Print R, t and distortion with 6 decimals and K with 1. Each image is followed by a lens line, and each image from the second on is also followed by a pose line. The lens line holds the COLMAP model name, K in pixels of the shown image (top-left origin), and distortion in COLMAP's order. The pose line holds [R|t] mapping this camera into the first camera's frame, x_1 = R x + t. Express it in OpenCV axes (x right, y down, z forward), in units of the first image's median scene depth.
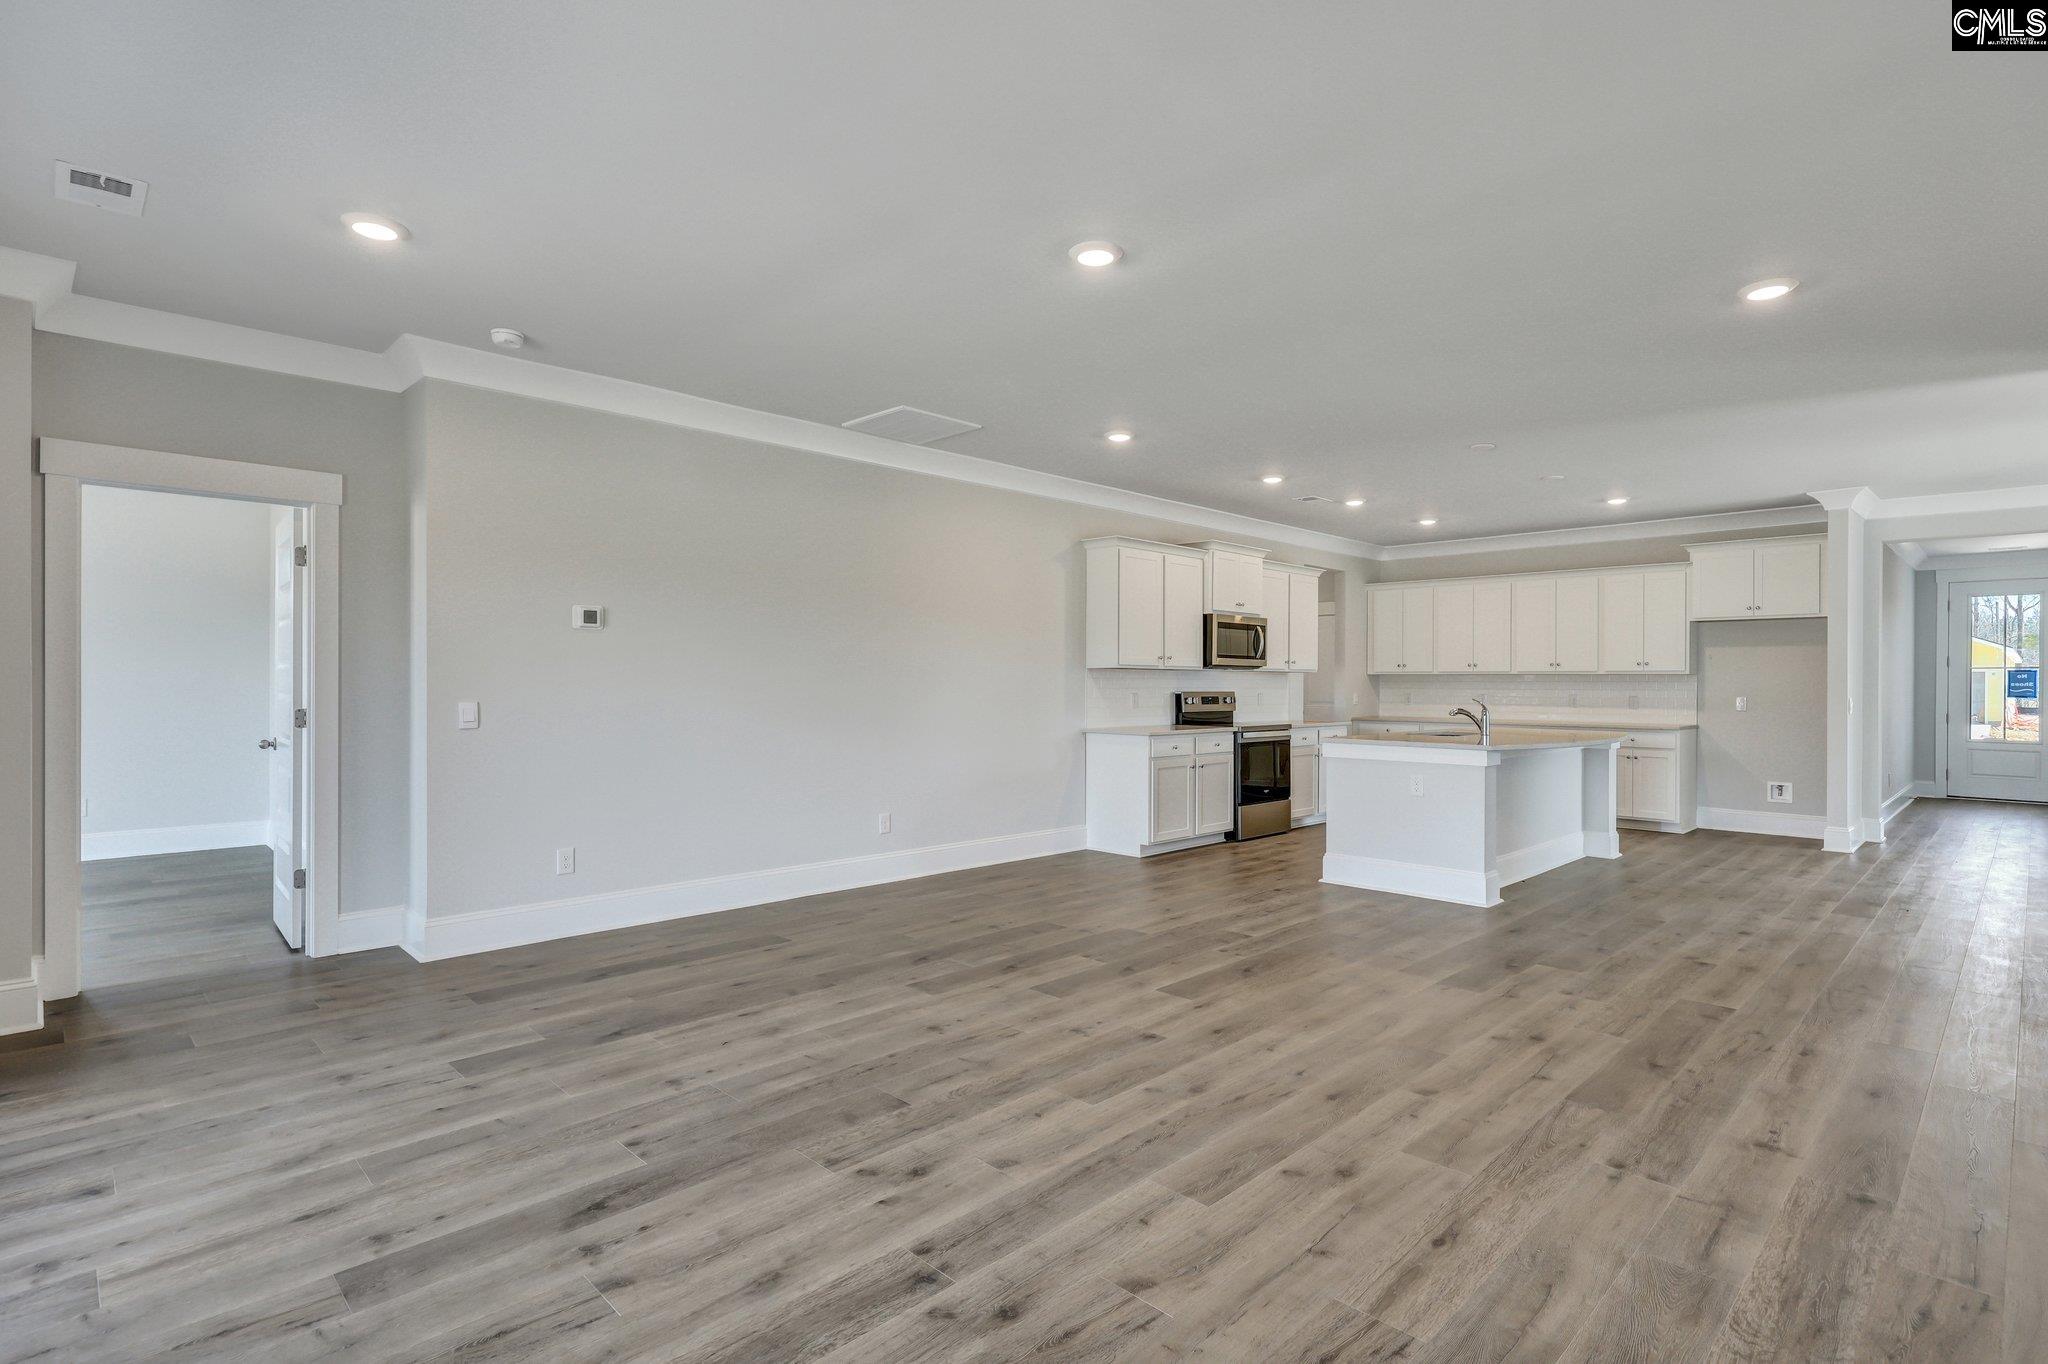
lens RADIAL K [[1001.9, 0, 1041.8], [0, 1001.9, 675.1], [0, 0, 1]] dist [-0.005123, -0.001897]
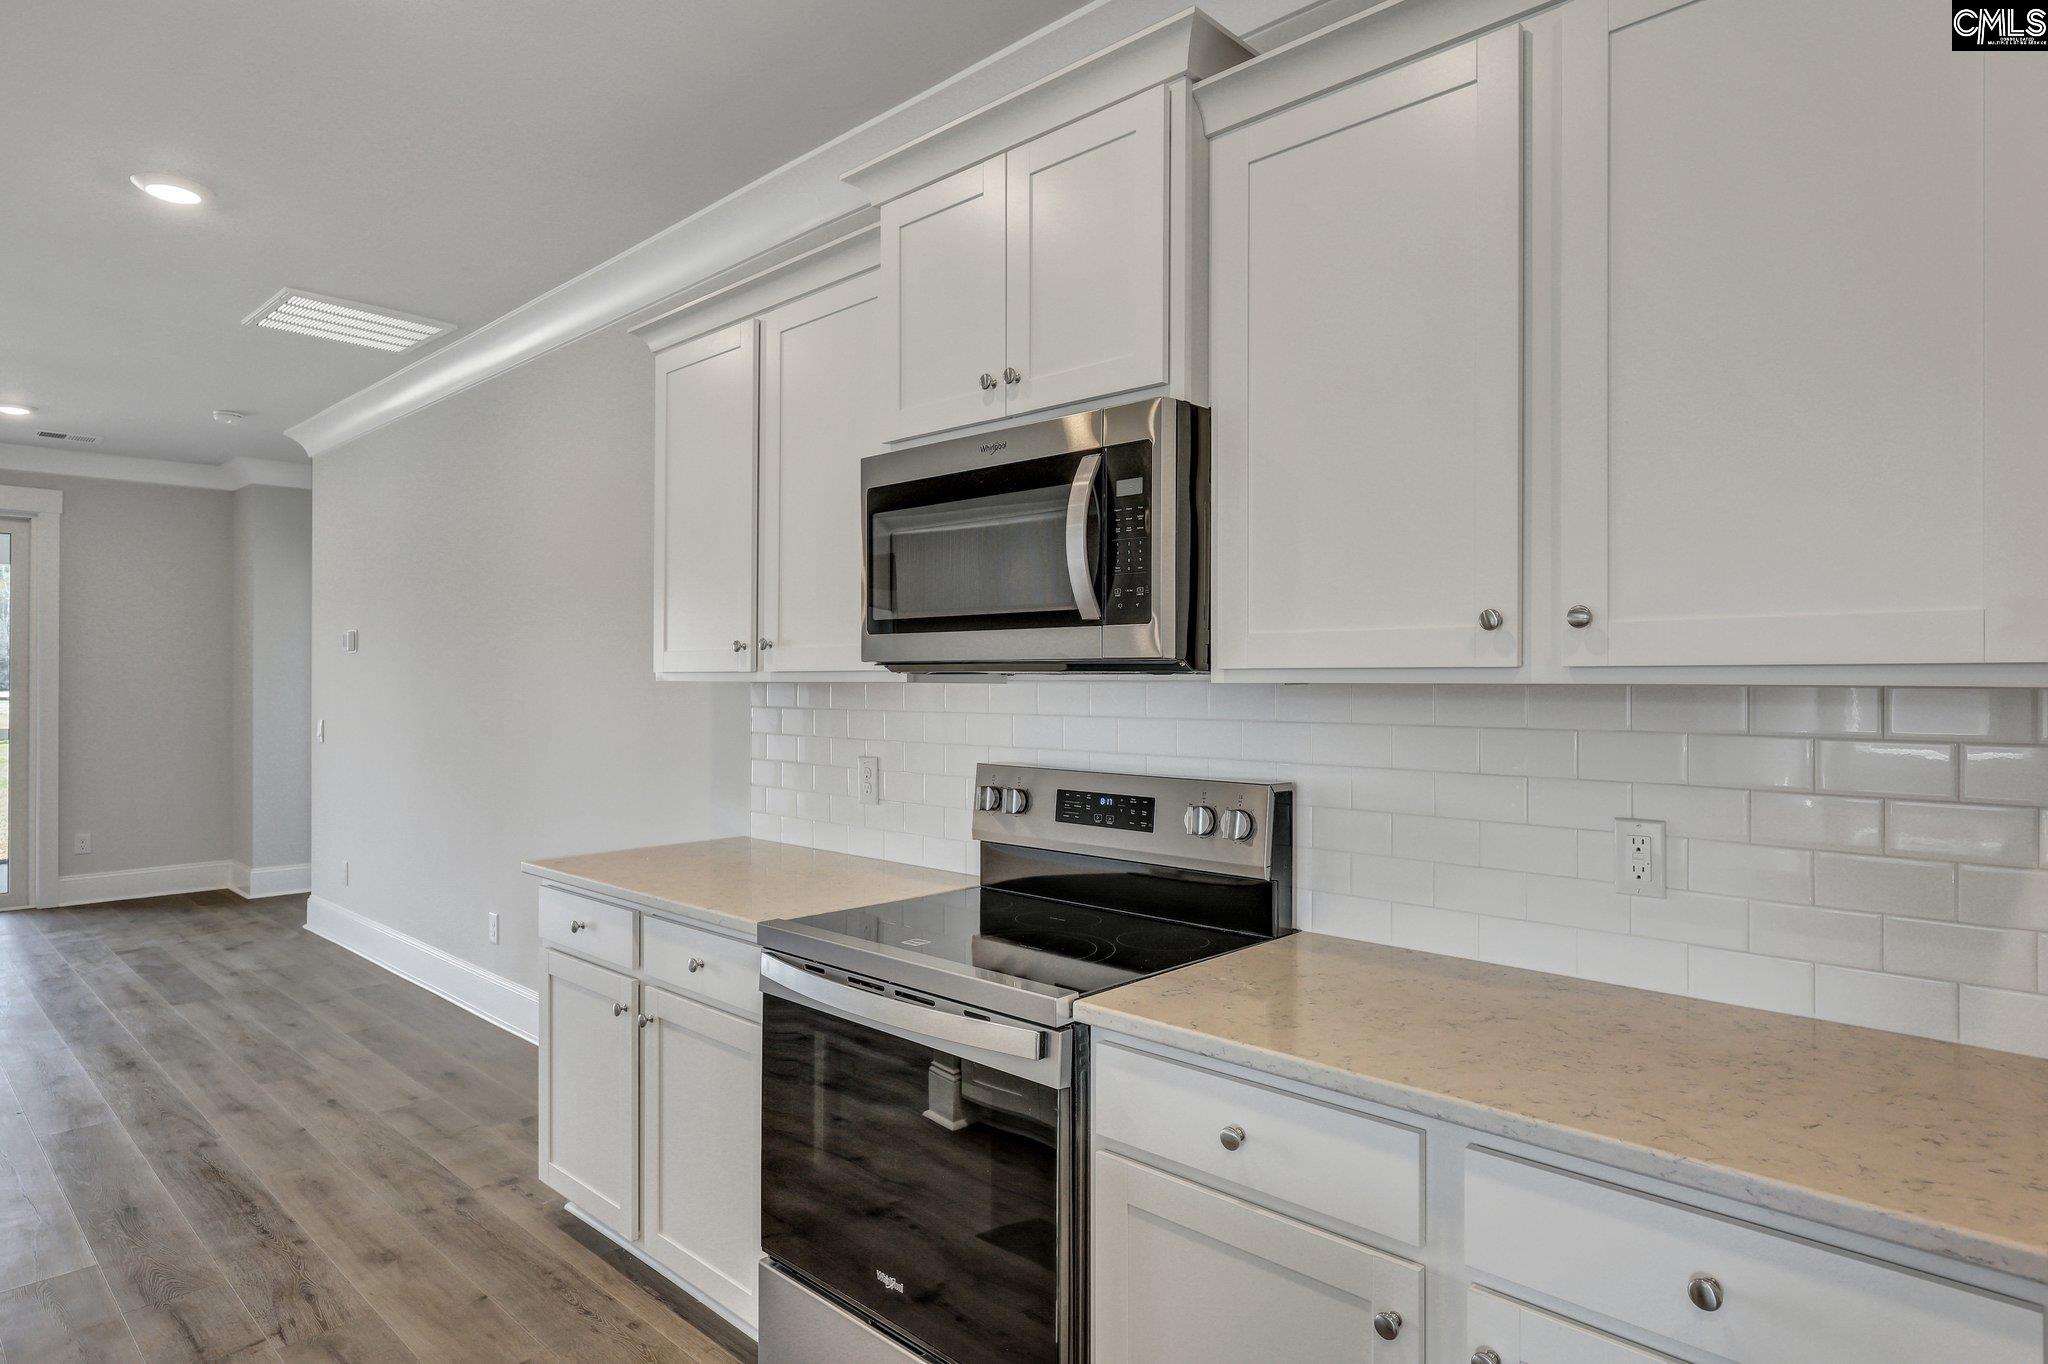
lens RADIAL K [[1188.9, 0, 1020.4], [0, 1188.9, 677.4], [0, 0, 1]] dist [0.013402, -0.000325]
pose [[0.003151, -0.006289, -0.999975, 1.051124], [0.006498, 0.999959, -0.006269, -0.010538], [0.999974, -0.006478, 0.003192, 2.311132]]
